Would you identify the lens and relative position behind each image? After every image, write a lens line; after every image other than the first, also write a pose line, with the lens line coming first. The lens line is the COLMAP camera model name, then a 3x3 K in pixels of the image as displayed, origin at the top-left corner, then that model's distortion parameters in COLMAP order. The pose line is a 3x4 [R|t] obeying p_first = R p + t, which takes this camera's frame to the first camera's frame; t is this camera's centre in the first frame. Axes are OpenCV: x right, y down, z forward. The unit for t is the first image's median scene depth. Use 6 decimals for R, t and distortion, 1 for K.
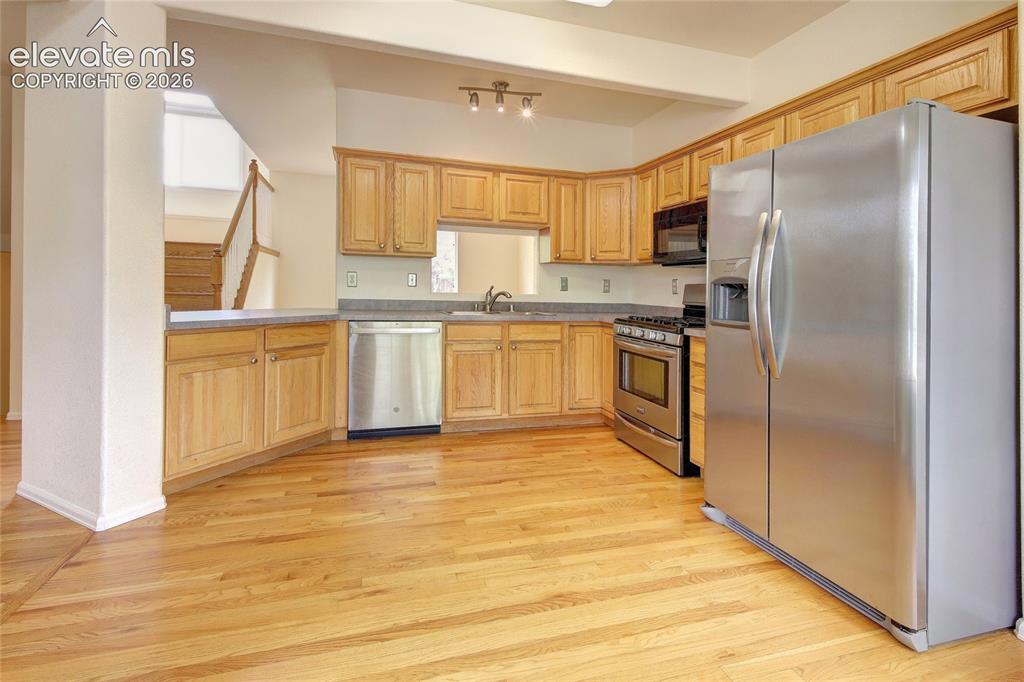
lens RADIAL K [[538.1, 0, 575.6], [0, 538.1, 292.0], [0, 0, 1]] dist [0.019856, -0.000797]
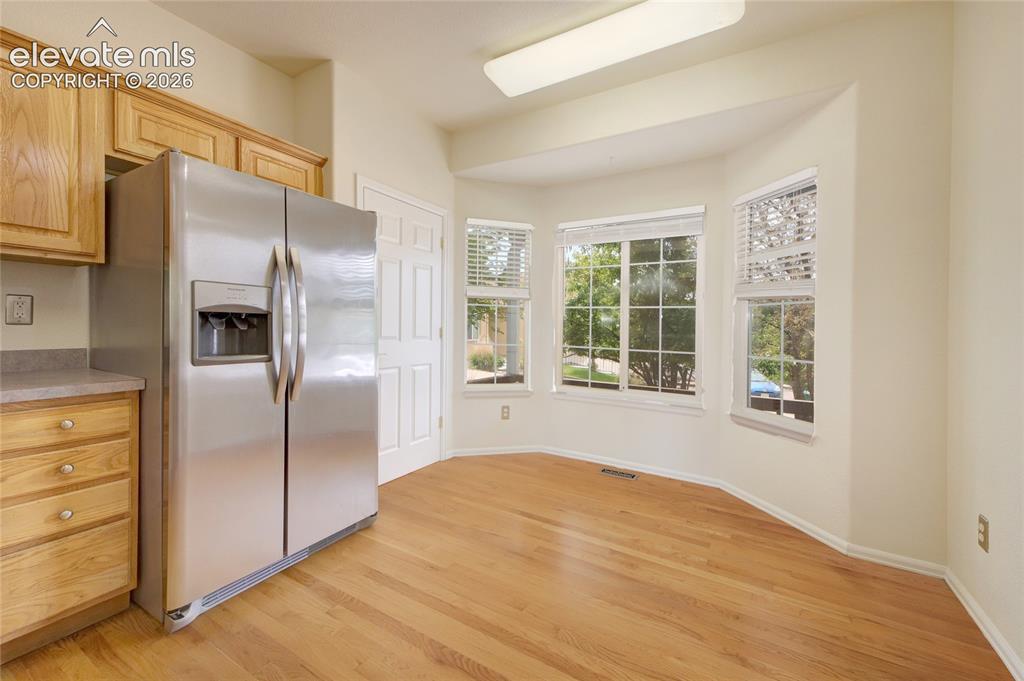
lens RADIAL K [[406.7, 0, 530.6], [0, 406.7, 315.5], [0, 0, 1]] dist [0.027054, -0.004510]
pose [[-0.652166, -0.012664, 0.757970, -0.348035], [-0.023647, 0.999714, -0.003643, -0.012716], [-0.757707, -0.020299, -0.652279, 0.722668]]
